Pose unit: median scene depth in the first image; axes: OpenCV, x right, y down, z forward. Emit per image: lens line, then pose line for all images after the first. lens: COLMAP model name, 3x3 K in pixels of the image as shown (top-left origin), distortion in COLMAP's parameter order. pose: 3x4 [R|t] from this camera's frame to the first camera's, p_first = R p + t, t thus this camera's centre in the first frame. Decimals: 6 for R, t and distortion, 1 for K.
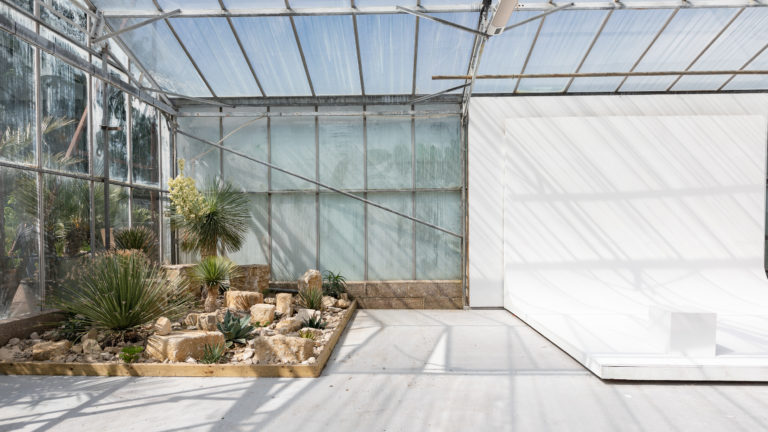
lens RADIAL K [[449.3, 0, 385.3], [0, 449.3, 236.0], [0, 0, 1]] dist [0.000496, -0.000328]
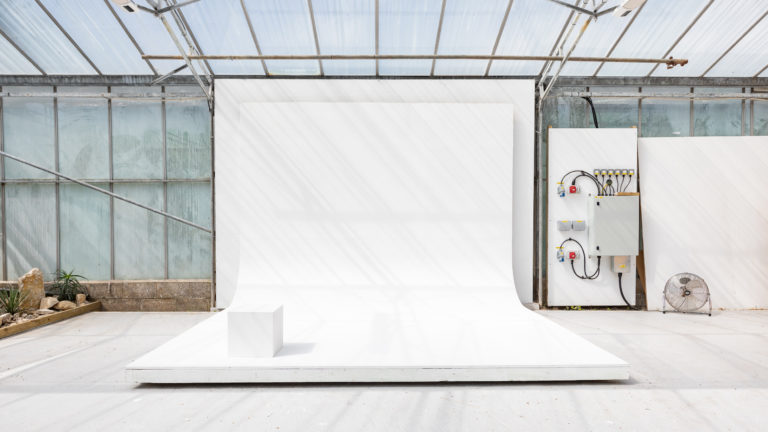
lens RADIAL K [[494.8, 0, 383.6], [0, 494.8, 236.6], [0, 0, 1]] dist [0.004990, -0.000957]
pose [[0.998956, 0.000178, 0.045676, 0.460777], [-0.000628, 0.999952, 0.009825, 0.001232], [-0.045672, -0.009843, 0.998908, -0.023496]]
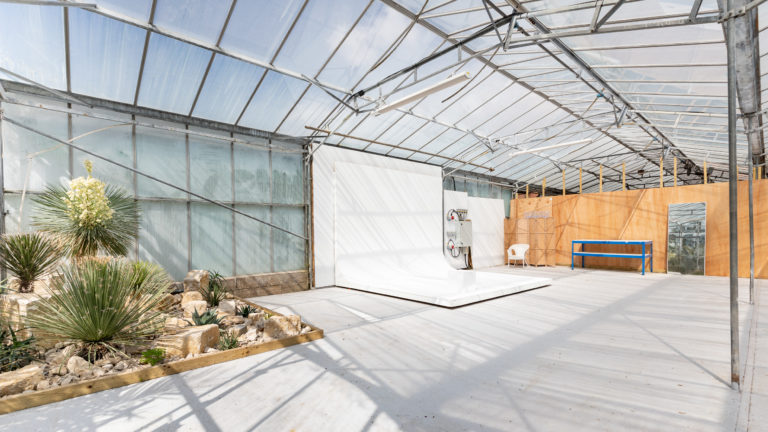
lens RADIAL K [[347.8, 0, 386.2], [0, 347.8, 236.3], [0, 0, 1]] dist [0.012671, 0.000017]
pose [[0.721560, -0.008947, 0.692294, -0.403326], [0.013775, 0.999904, -0.001435, -0.002179], [-0.692215, 0.010571, 0.721614, 0.028659]]
